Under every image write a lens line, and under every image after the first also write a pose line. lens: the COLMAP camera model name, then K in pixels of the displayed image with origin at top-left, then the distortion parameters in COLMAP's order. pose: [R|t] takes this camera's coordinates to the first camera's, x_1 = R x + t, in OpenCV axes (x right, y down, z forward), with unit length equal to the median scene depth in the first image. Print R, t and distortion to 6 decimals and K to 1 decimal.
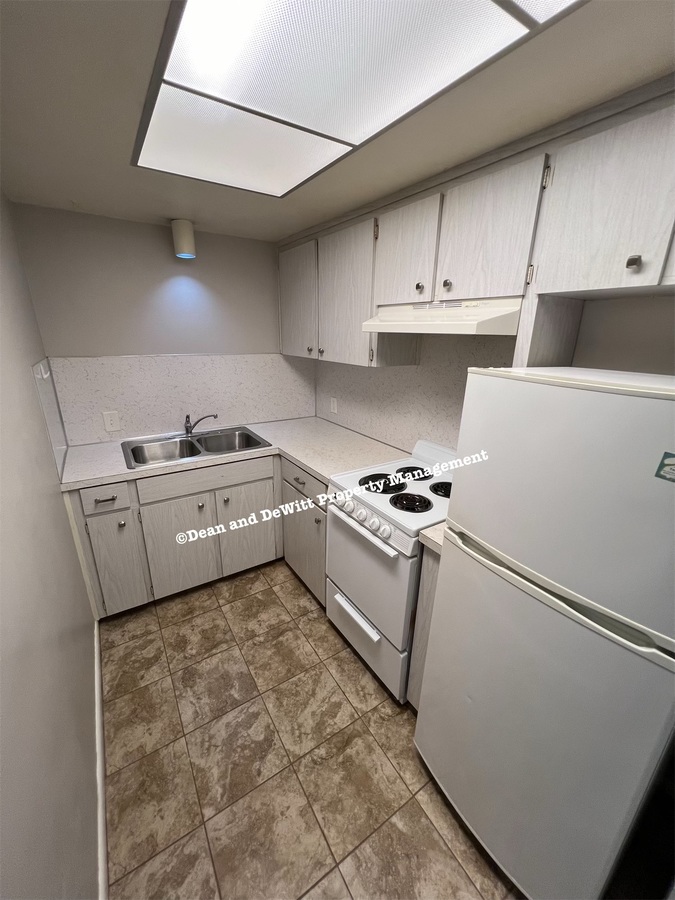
lens RADIAL K [[360.3, 0, 339.3], [0, 360.3, 446.1], [0, 0, 1]] dist [0.000758, 0.000252]
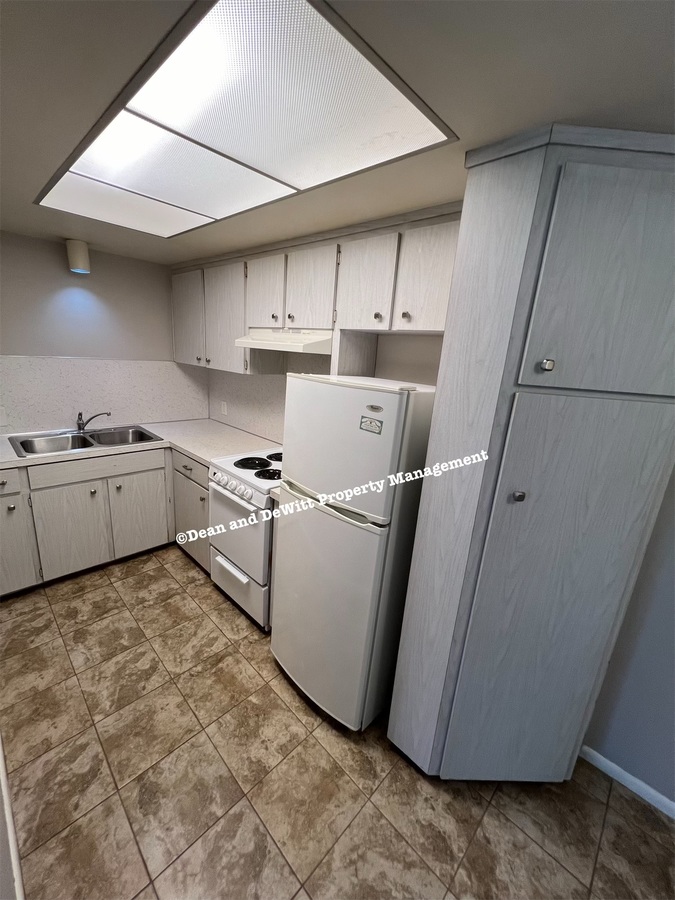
lens RADIAL K [[360.3, 0, 339.3], [0, 360.3, 446.1], [0, 0, 1]] dist [0.000758, 0.000252]
pose [[0.972752, -0.007071, 0.231738, 0.120621], [0.016458, 0.999119, -0.038601, 0.094463], [-0.231261, 0.041363, 0.972012, -0.322824]]
